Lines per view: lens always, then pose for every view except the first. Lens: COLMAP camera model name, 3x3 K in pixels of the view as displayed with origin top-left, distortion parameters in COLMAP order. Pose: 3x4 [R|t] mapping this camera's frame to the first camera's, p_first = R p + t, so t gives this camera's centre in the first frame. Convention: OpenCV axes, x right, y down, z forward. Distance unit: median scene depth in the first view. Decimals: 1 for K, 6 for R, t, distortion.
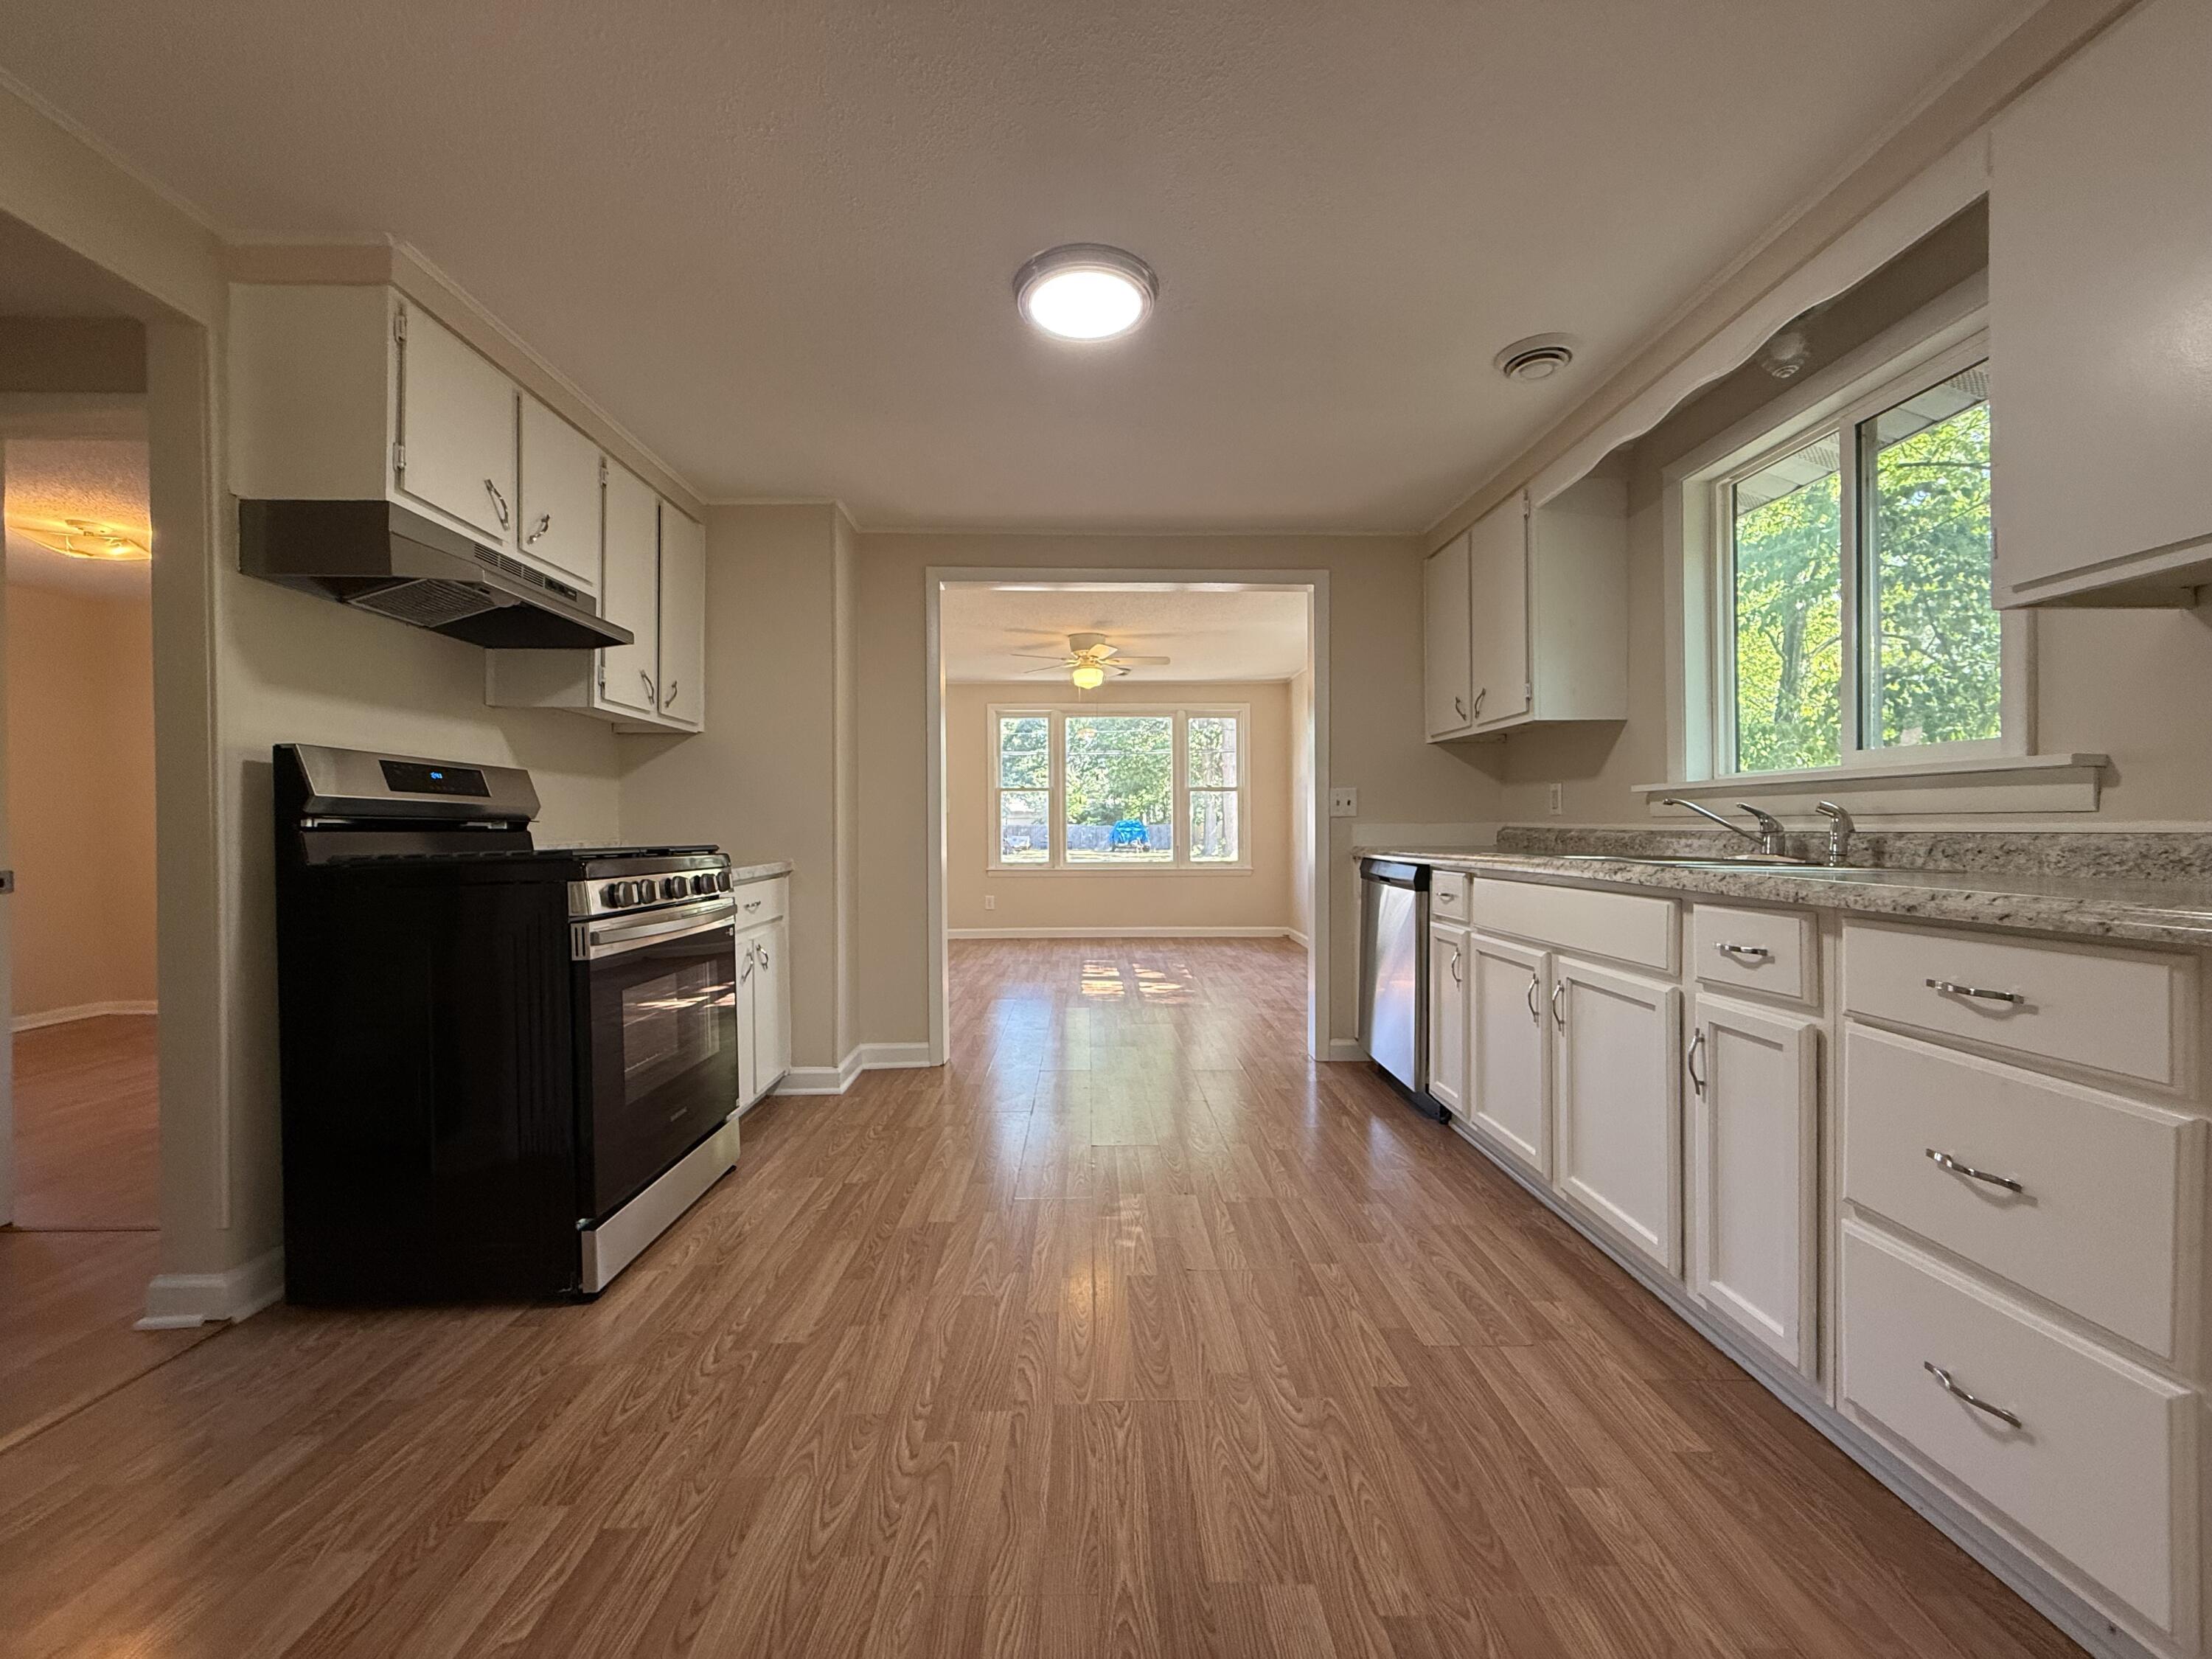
lens RADIAL K [[880.5, 0, 1101.3], [0, 880.5, 827.6], [0, 0, 1]] dist [-0.001335, -0.000227]
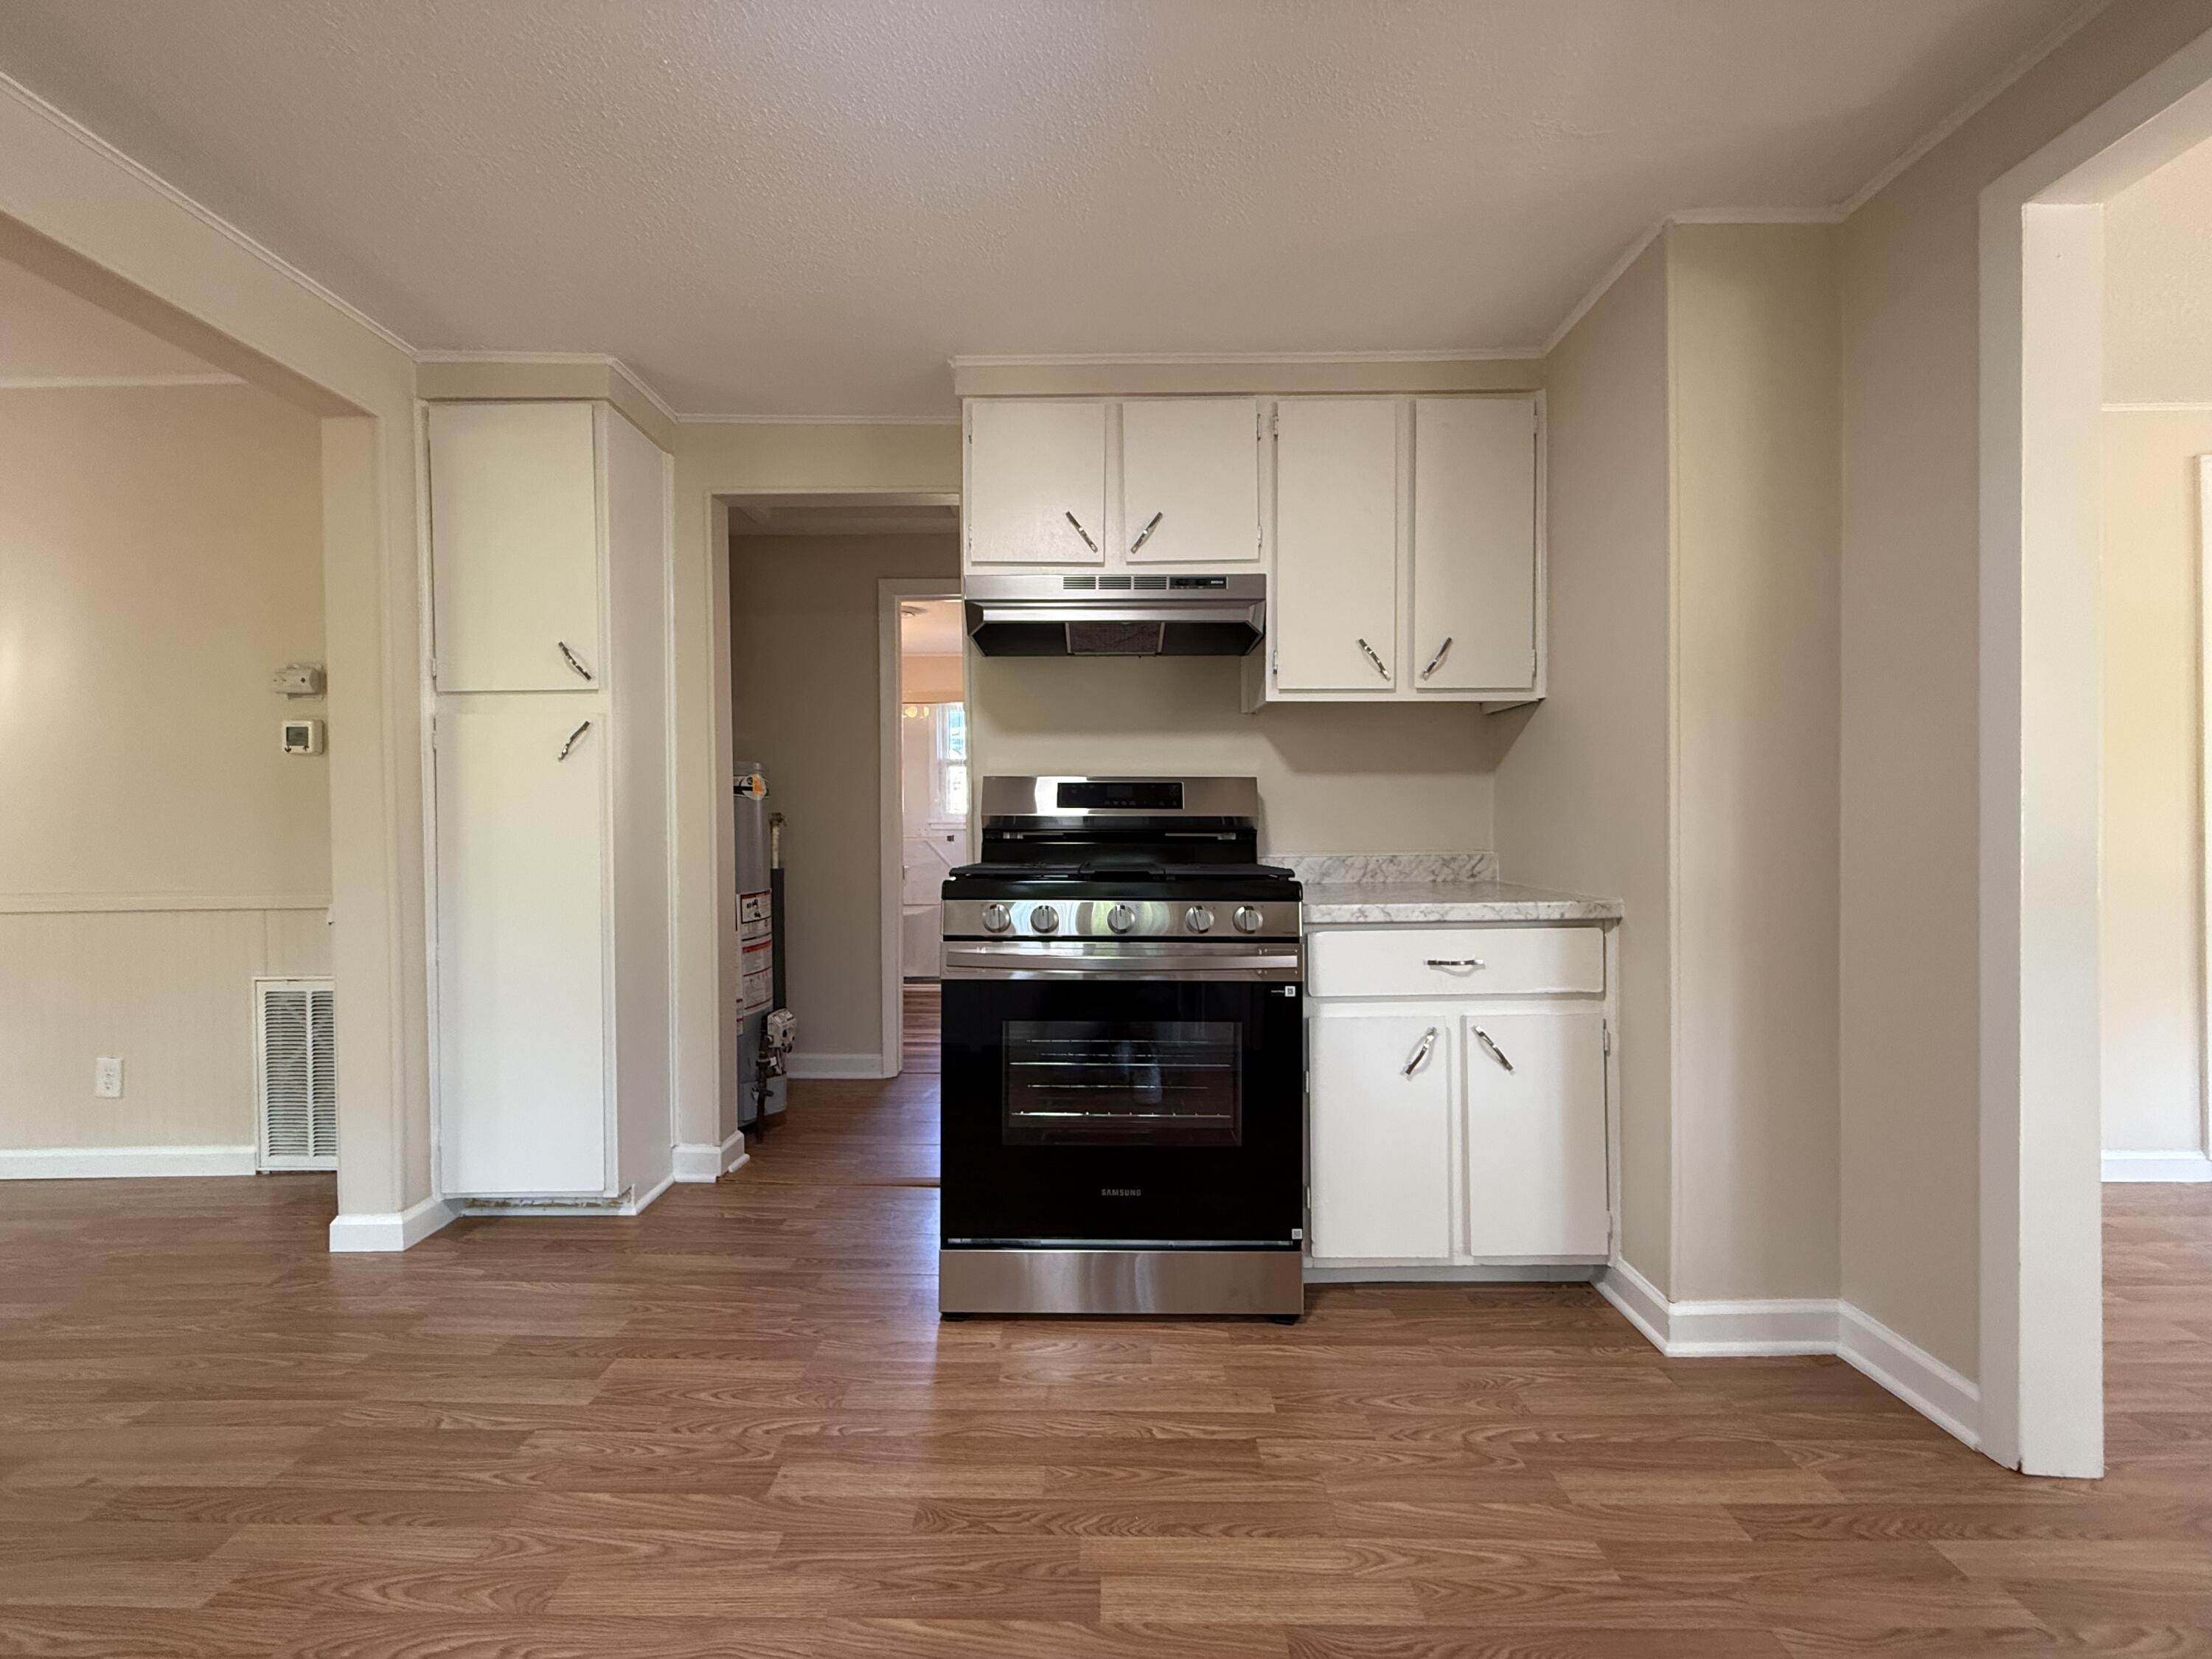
lens RADIAL K [[878.9, 0, 1101.4], [0, 878.9, 830.2], [0, 0, 1]] dist [0.000477, 0.000036]
pose [[-0.025265, 0.015720, -0.999557, 0.314012], [0.003815, 0.999871, 0.015628, -0.025960], [0.999674, -0.003419, -0.025322, 0.922093]]
